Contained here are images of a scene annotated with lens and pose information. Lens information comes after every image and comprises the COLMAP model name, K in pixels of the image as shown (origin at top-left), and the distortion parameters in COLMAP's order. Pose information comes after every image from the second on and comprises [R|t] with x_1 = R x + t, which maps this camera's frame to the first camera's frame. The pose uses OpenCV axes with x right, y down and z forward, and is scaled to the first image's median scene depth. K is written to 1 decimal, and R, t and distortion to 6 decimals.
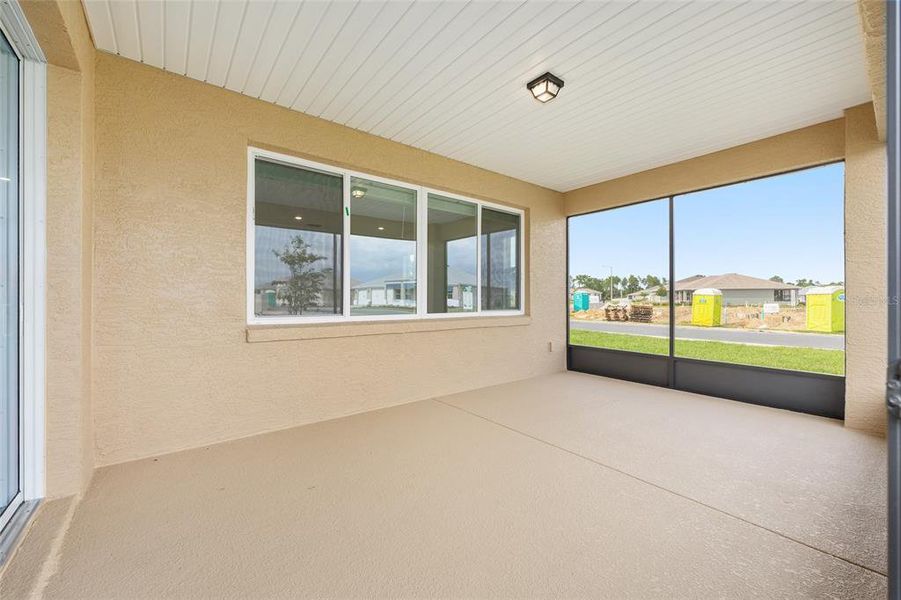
lens RADIAL K [[363.0, 0, 453.7], [0, 363.0, 297.5], [0, 0, 1]] dist [-0.001087, -0.000456]
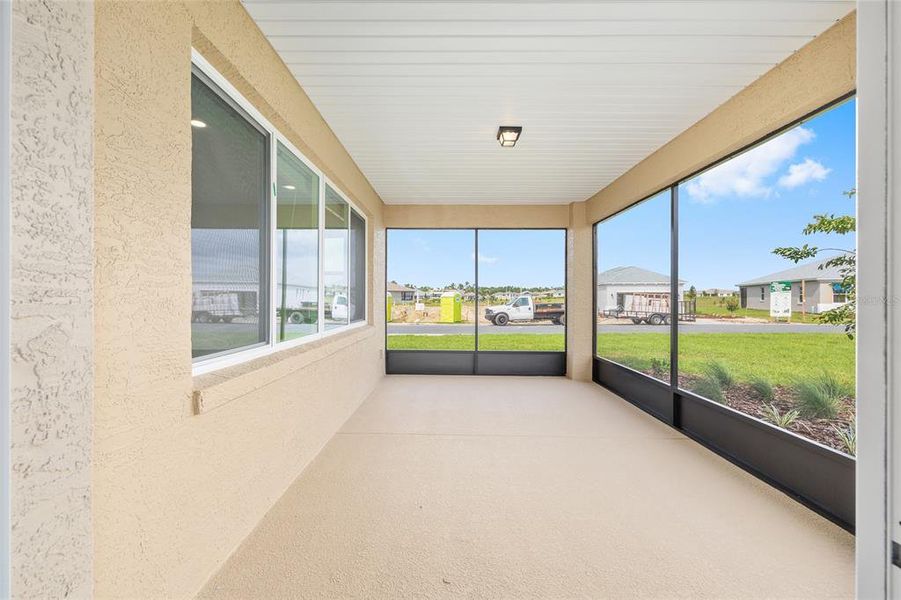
lens RADIAL K [[363.0, 0, 451.5], [0, 363.0, 299.3], [0, 0, 1]] dist [-0.001087, -0.000456]
pose [[0.618107, -0.001665, 0.786092, -0.398511], [-0.005956, 0.999959, 0.006801, -0.025640], [-0.786071, -0.008886, 0.618072, 0.206889]]
